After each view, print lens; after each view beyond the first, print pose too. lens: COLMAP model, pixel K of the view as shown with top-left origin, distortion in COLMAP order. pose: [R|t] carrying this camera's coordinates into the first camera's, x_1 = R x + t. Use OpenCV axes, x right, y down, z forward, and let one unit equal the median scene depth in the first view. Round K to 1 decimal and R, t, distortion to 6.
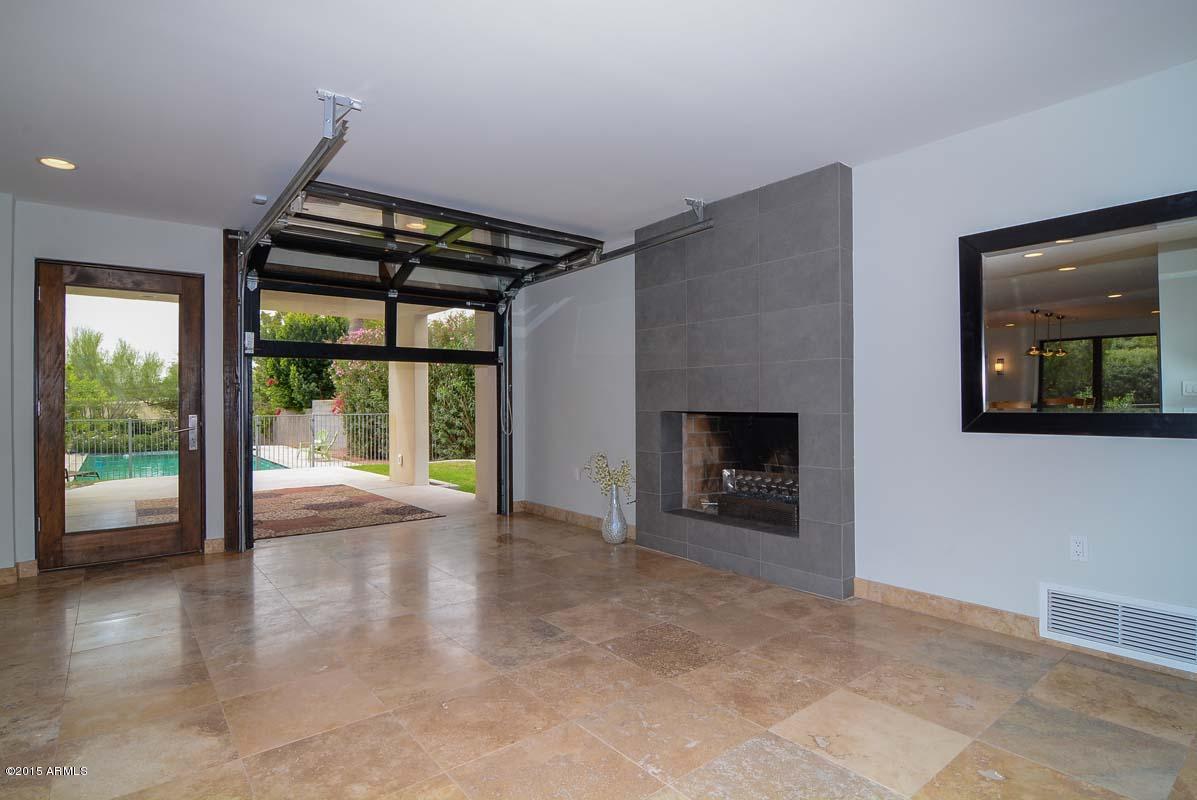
lens RADIAL K [[606.5, 0, 594.4], [0, 606.5, 402.1], [0, 0, 1]] dist [0.000402, -0.015347]
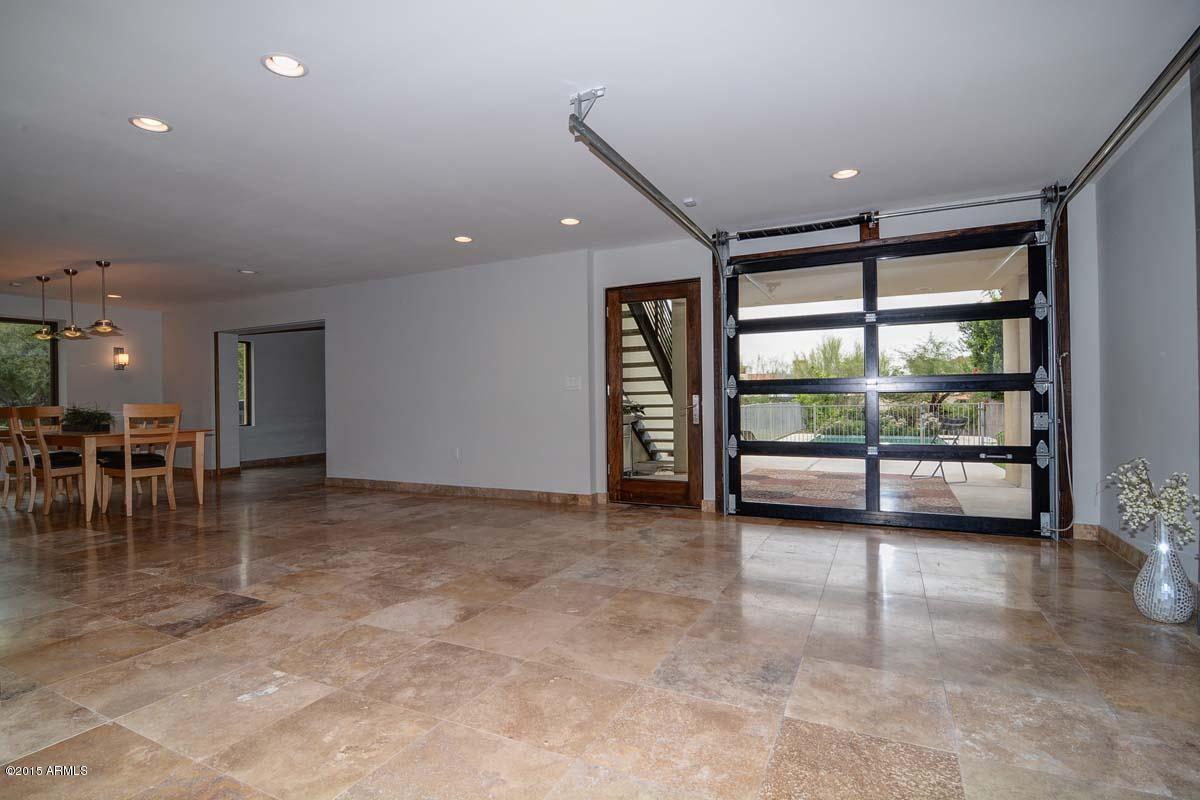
lens RADIAL K [[580.2, 0, 596.7], [0, 580.2, 399.5], [0, 0, 1]] dist [-0.017701, -0.001737]
pose [[0.424446, 0.000066, -0.905453, 0.460099], [0.009259, 0.999947, 0.004413, 0.036159], [0.905406, -0.010256, 0.424424, 0.498657]]
